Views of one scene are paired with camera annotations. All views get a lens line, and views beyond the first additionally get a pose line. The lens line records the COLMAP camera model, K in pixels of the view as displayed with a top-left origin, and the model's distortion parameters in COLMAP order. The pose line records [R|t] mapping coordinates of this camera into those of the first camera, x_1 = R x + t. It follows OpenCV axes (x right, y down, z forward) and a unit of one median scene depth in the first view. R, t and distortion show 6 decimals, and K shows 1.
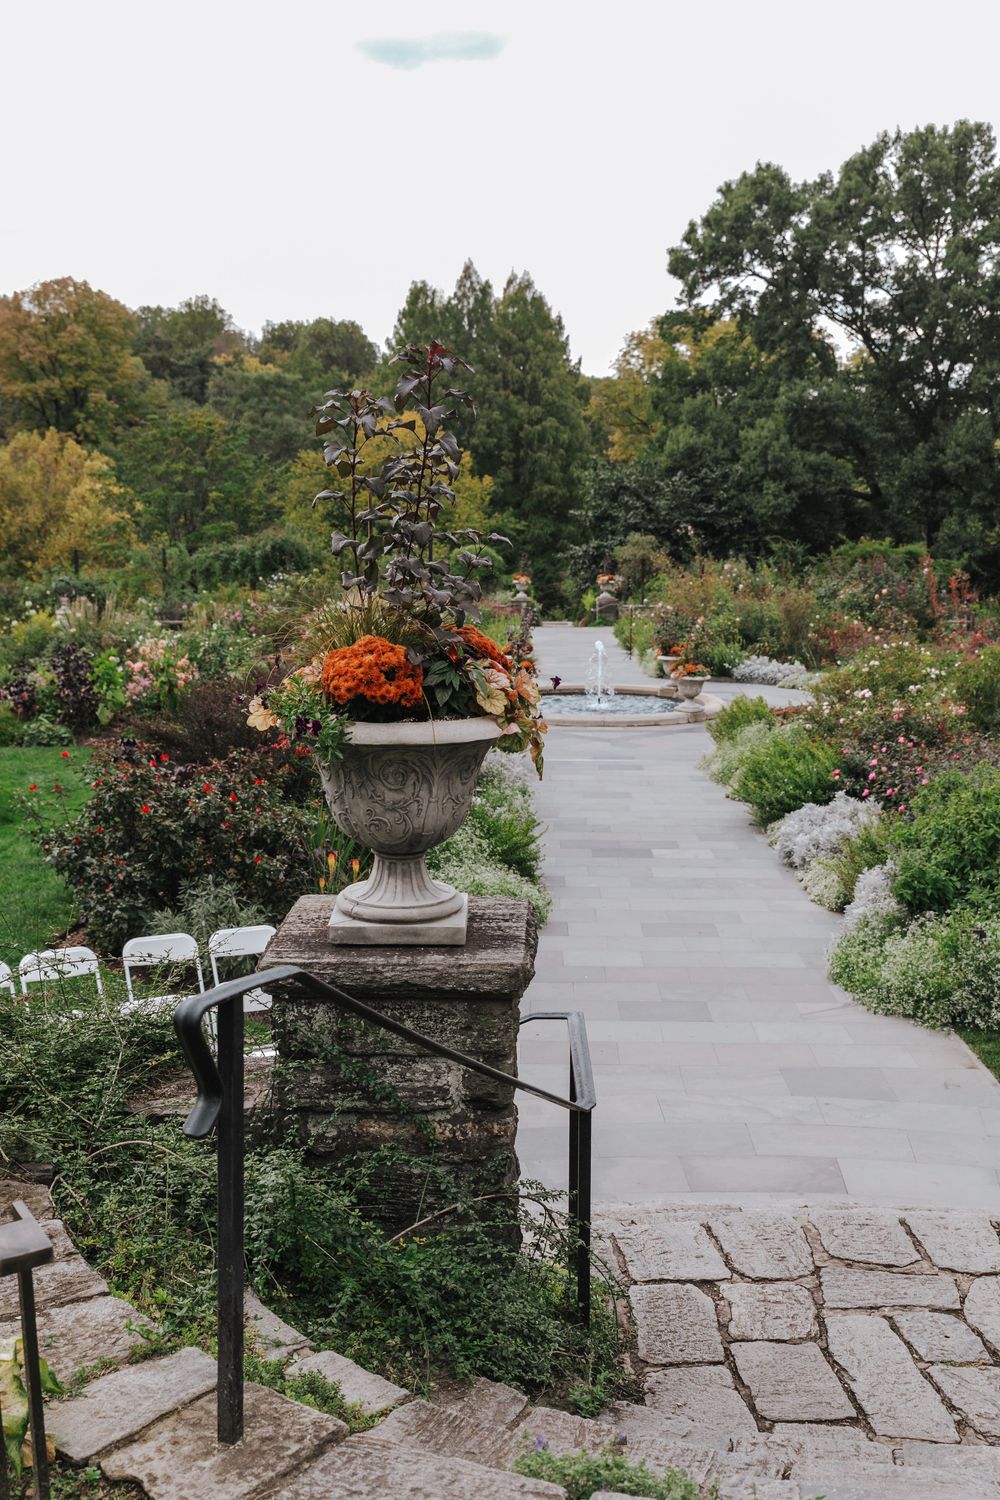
lens RADIAL K [[1538.7, 0, 501.2], [0, 1538.7, 743.2], [0, 0, 1]] dist [0.007728, 0.018923]
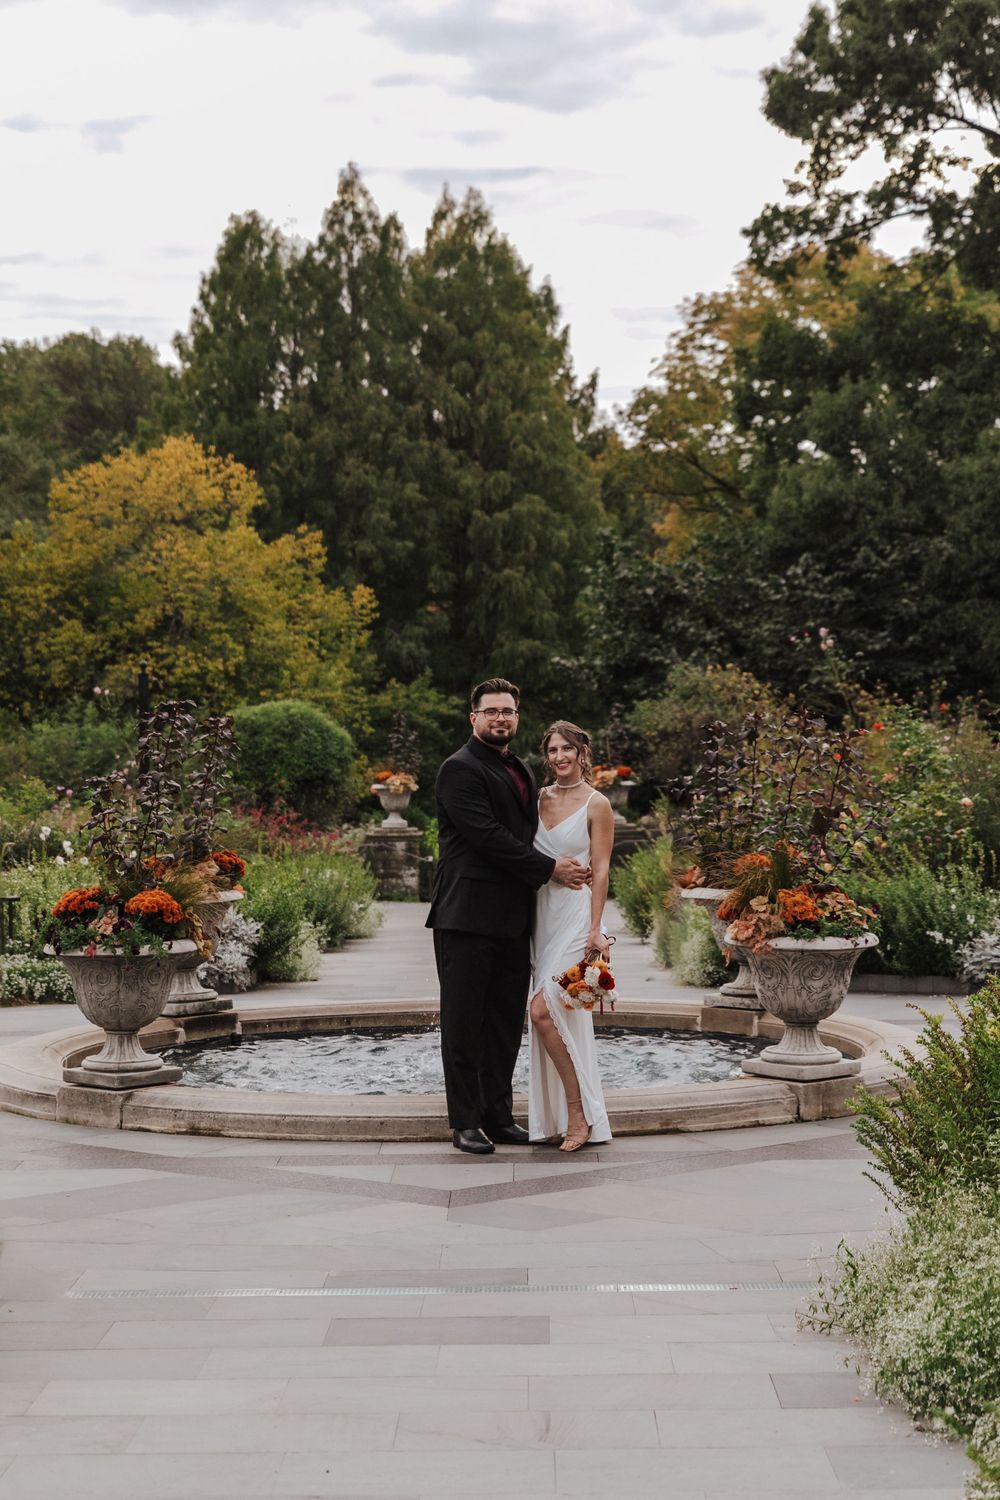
lens RADIAL K [[2990.2, 0, 535.1], [0, 2990.2, 746.8], [0, 0, 1]] dist [-0.019584, -0.112138]
pose [[0.999779, -0.013380, 0.016224, 0.018607], [0.015709, 0.988074, -0.153175, 0.000065], [-0.013981, 0.153396, 0.988066, 0.131782]]
